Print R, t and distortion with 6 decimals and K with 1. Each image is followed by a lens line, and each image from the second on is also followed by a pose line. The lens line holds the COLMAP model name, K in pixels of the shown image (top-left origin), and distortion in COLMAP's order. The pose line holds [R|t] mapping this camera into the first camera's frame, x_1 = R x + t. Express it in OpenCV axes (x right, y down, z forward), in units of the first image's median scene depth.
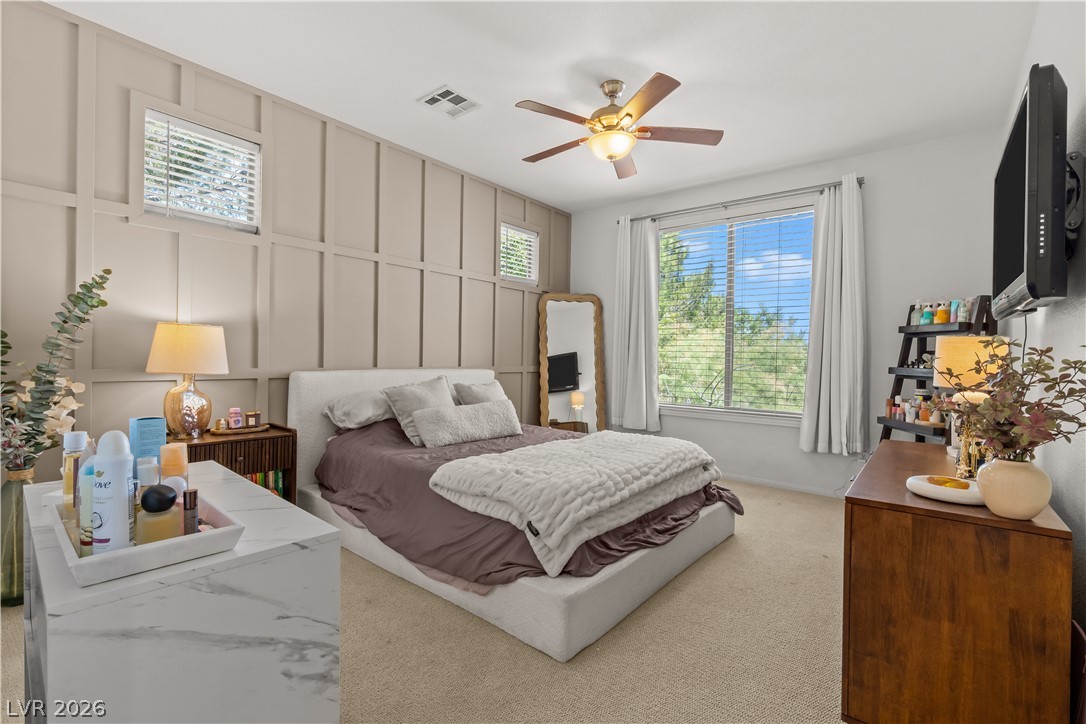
lens RADIAL K [[478.5, 0, 538.5], [0, 478.5, 361.8], [0, 0, 1]] dist [-0.003103, -0.000346]
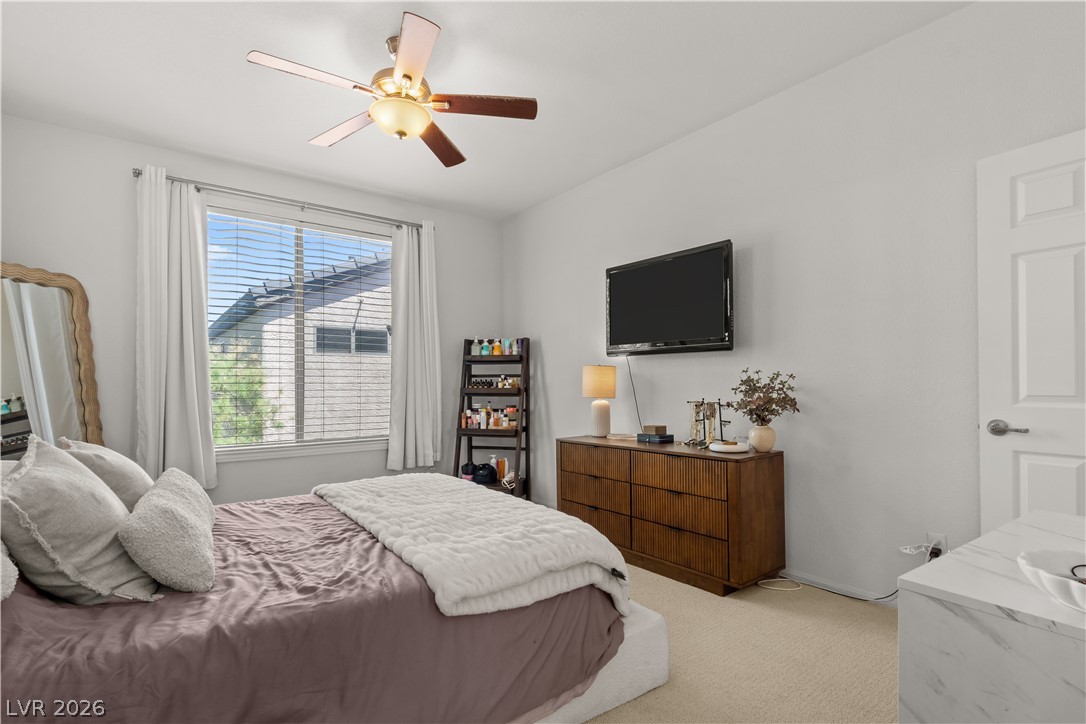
lens RADIAL K [[518.5, 0, 538.1], [0, 518.5, 372.4], [0, 0, 1]] dist [-0.012771, 0.000048]
pose [[0.245557, 0.001392, 0.969381, -0.478514], [0.021561, 0.999744, -0.006897, -0.013333], [-0.969142, 0.022594, 0.245464, 0.432195]]
